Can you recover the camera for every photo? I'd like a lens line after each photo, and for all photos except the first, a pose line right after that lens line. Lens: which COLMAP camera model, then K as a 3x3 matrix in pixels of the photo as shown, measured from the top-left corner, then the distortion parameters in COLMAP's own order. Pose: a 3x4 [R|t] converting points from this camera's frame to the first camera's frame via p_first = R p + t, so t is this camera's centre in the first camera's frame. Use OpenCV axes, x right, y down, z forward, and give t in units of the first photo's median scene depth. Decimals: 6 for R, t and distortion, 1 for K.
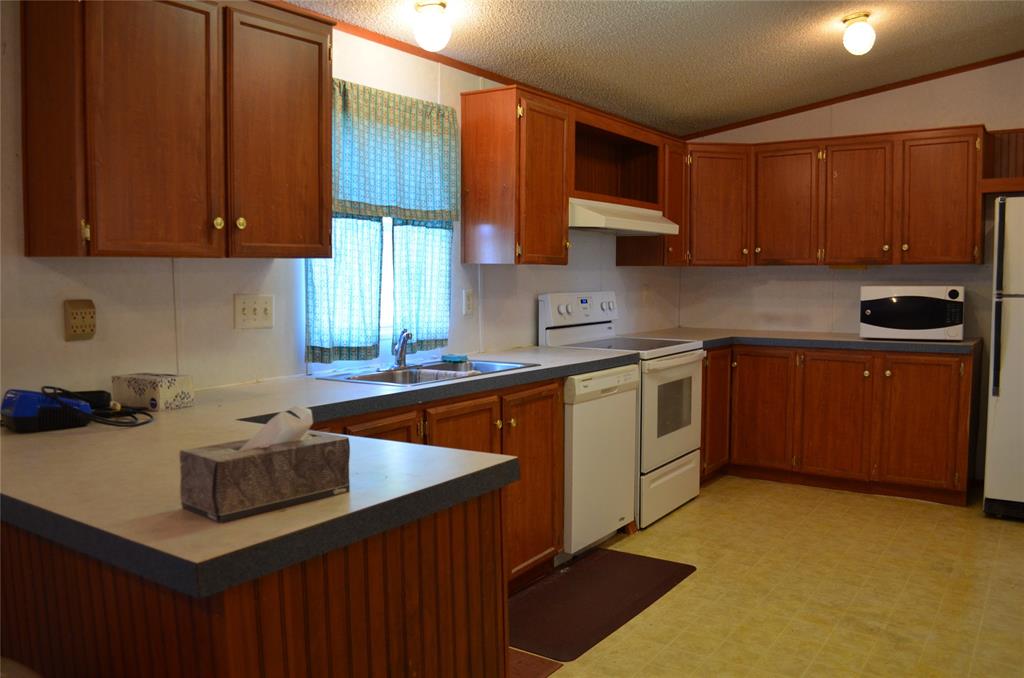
lens RADIAL K [[803.6, 0, 514.7], [0, 803.6, 336.7], [0, 0, 1]] dist [-0.090917, 0.018077]
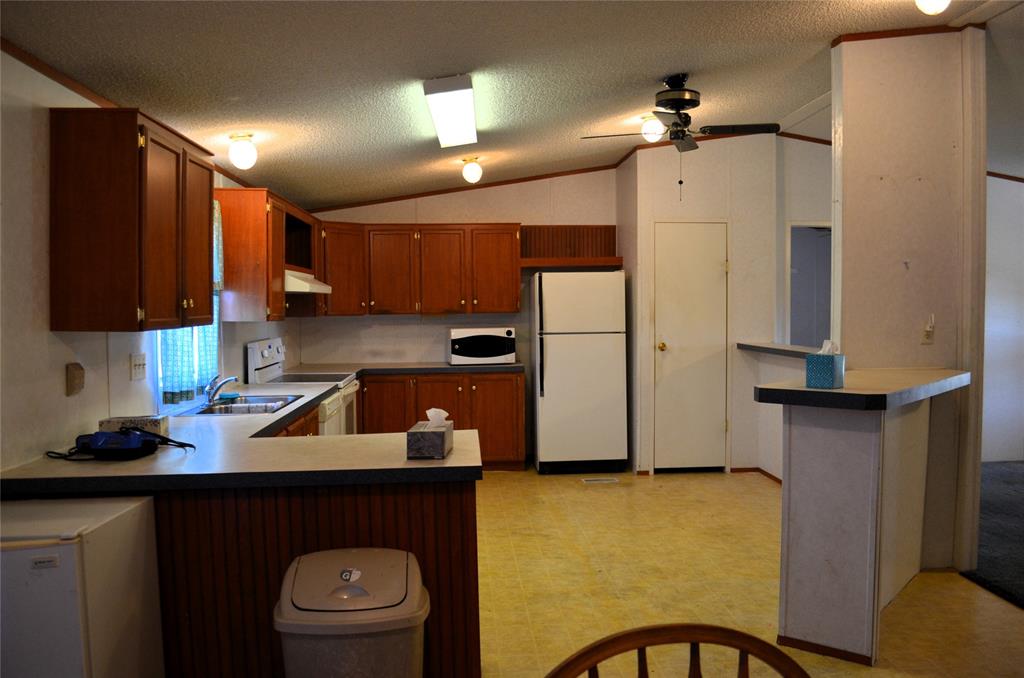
lens RADIAL K [[803.6, 0, 510.5], [0, 803.6, 338.9], [0, 0, 1]] dist [-0.090917, 0.018077]
pose [[0.781898, -0.029329, 0.622716, -0.416961], [0.052131, 0.998470, -0.018431, -0.014028], [-0.621223, 0.046874, 0.782231, -0.232597]]
